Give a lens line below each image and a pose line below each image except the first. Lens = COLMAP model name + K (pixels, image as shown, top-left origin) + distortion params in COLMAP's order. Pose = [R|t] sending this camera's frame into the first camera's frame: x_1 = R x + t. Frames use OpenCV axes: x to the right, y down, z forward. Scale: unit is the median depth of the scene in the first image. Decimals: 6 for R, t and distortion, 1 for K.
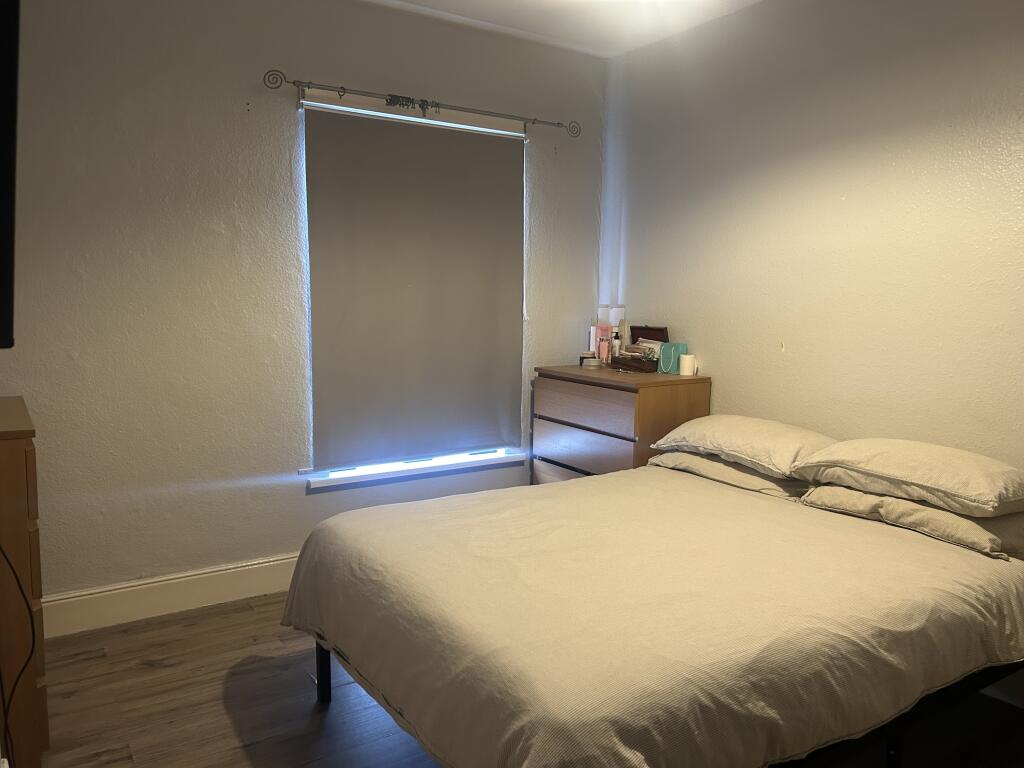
lens RADIAL K [[781.6, 0, 516.1], [0, 781.6, 384.0], [0, 0, 1]] dist [0.005355, 0.004668]
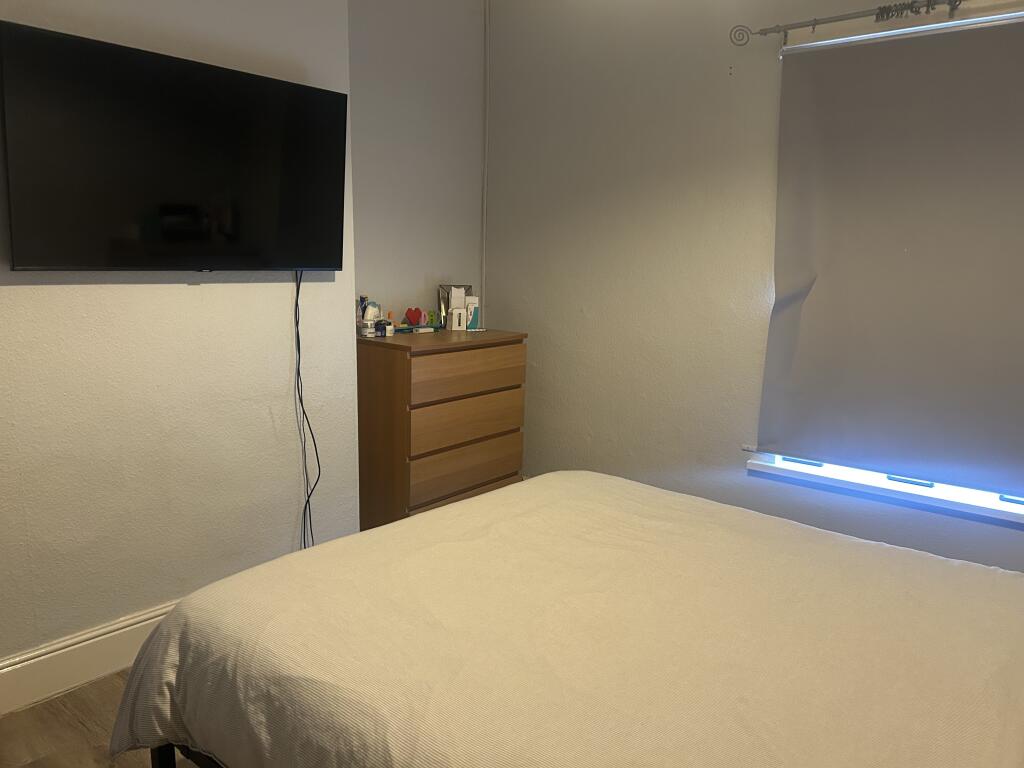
lens RADIAL K [[781.6, 0, 516.1], [0, 781.6, 384.0], [0, 0, 1]] dist [0.005355, 0.004668]
pose [[0.285627, 0.146094, -0.947140, 1.126010], [-0.115564, 0.986351, 0.117292, -0.096256], [0.951348, 0.075953, 0.298611, 0.936645]]
